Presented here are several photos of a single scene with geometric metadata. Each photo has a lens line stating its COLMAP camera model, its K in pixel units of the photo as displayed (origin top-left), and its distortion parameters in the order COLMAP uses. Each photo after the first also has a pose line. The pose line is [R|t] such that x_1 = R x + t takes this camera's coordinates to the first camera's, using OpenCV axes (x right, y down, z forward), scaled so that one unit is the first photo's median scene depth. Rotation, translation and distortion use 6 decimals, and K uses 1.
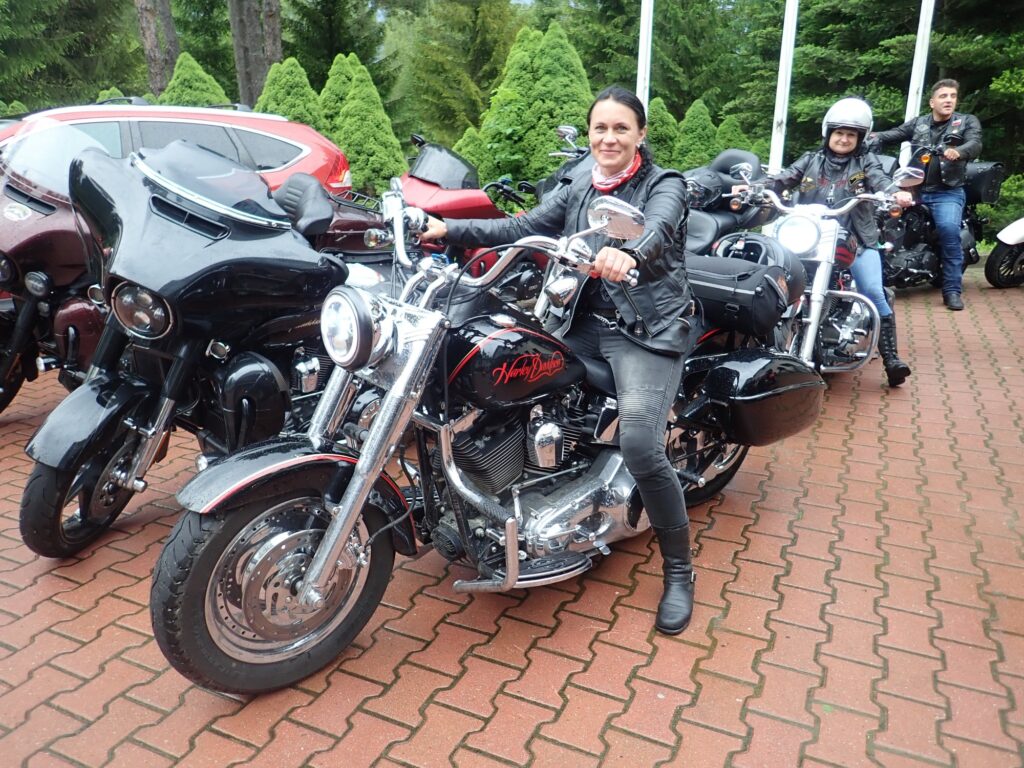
lens RADIAL K [[760.5, 0, 516.2], [0, 760.5, 383.9], [0, 0, 1]] dist [0.008009, -0.005211]
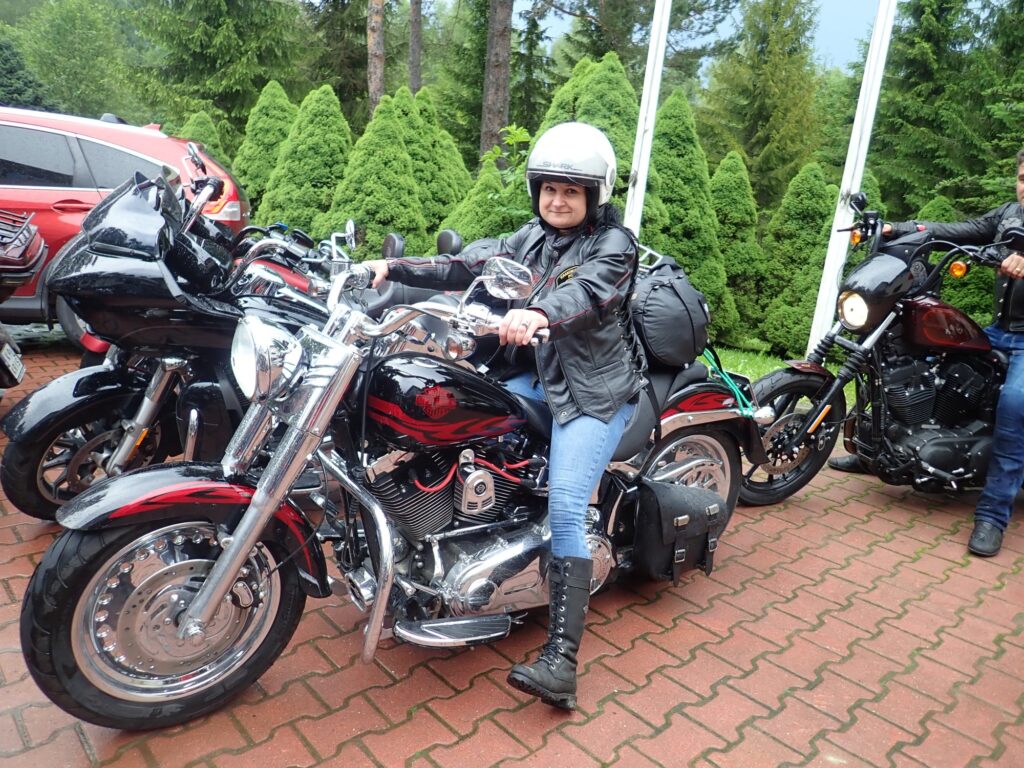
lens RADIAL K [[760.5, 0, 507.4], [0, 760.5, 384.3], [0, 0, 1]] dist [0.008009, -0.005211]
pose [[0.912554, 0.176792, -0.368768, 0.274297], [-0.204210, 0.978252, -0.036351, -0.079461], [0.354321, 0.108478, 0.928811, 0.241881]]
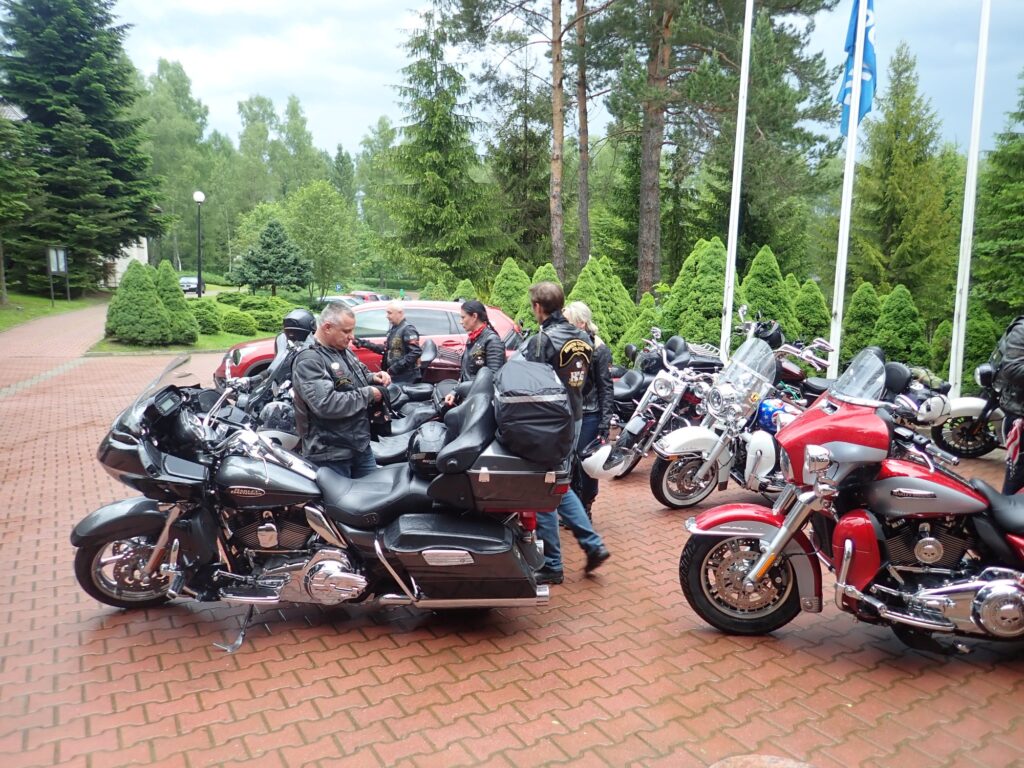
lens RADIAL K [[760.5, 0, 508.8], [0, 760.5, 387.8], [0, 0, 1]] dist [0.008009, -0.005211]
pose [[0.818048, 0.083282, -0.569088, 0.497049], [-0.186834, 0.974279, -0.125990, 0.031193], [0.543958, 0.209391, 0.812567, -0.238042]]
